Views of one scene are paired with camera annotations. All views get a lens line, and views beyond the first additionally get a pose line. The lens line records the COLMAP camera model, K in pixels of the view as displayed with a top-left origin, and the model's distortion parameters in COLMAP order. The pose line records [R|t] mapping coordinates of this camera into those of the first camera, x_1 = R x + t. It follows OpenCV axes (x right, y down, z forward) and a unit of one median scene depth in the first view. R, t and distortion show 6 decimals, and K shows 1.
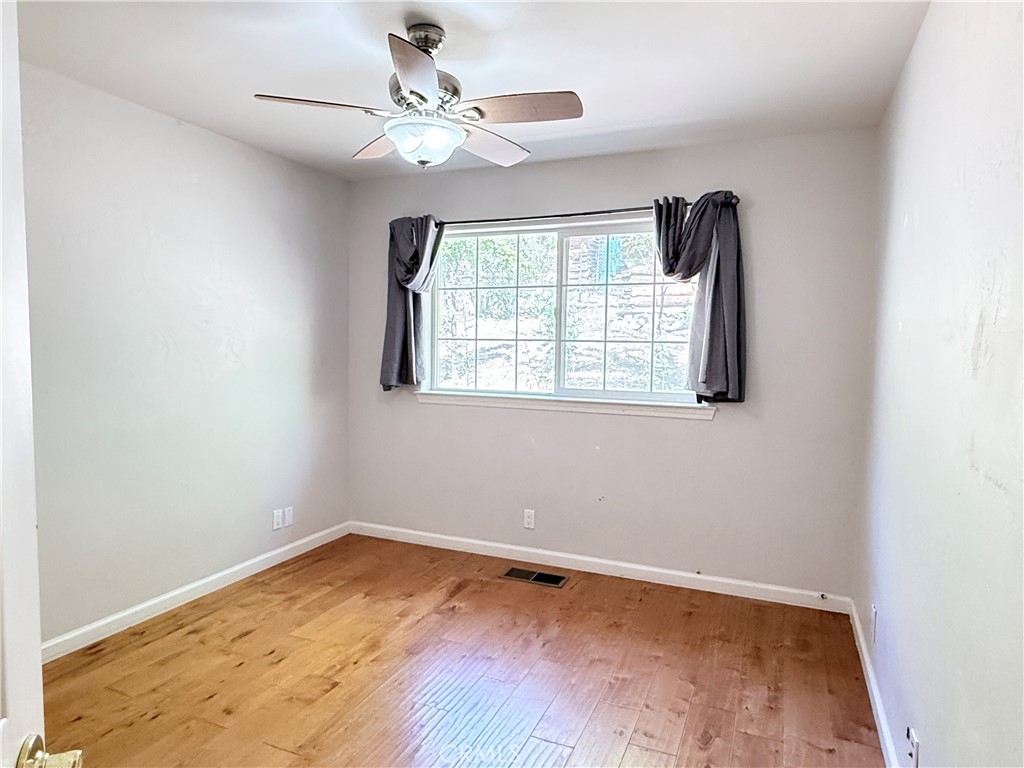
lens RADIAL K [[641.6, 0, 519.0], [0, 641.6, 389.6], [0, 0, 1]] dist [0.003742, 0.000919]
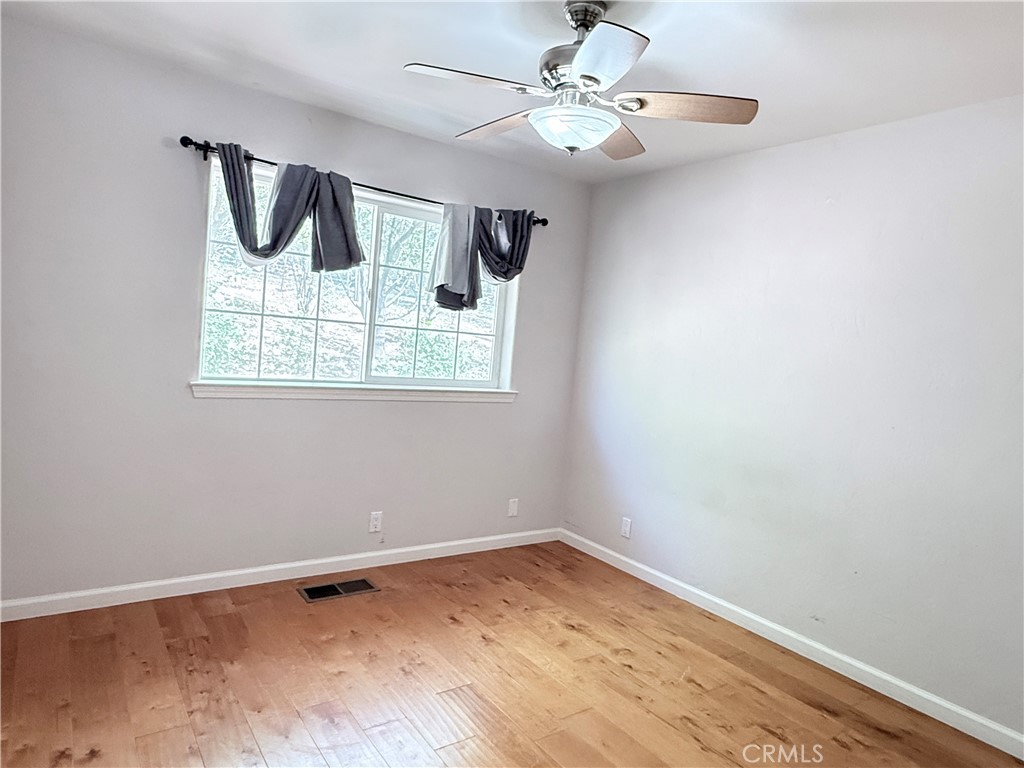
lens RADIAL K [[641.6, 0, 520.0], [0, 641.6, 378.7], [0, 0, 1]] dist [0.003742, 0.000919]
pose [[0.513283, -0.018147, 0.858027, -0.608234], [-0.003480, 0.999724, 0.023225, -0.019567], [-0.858212, -0.014907, 0.513079, 0.339398]]
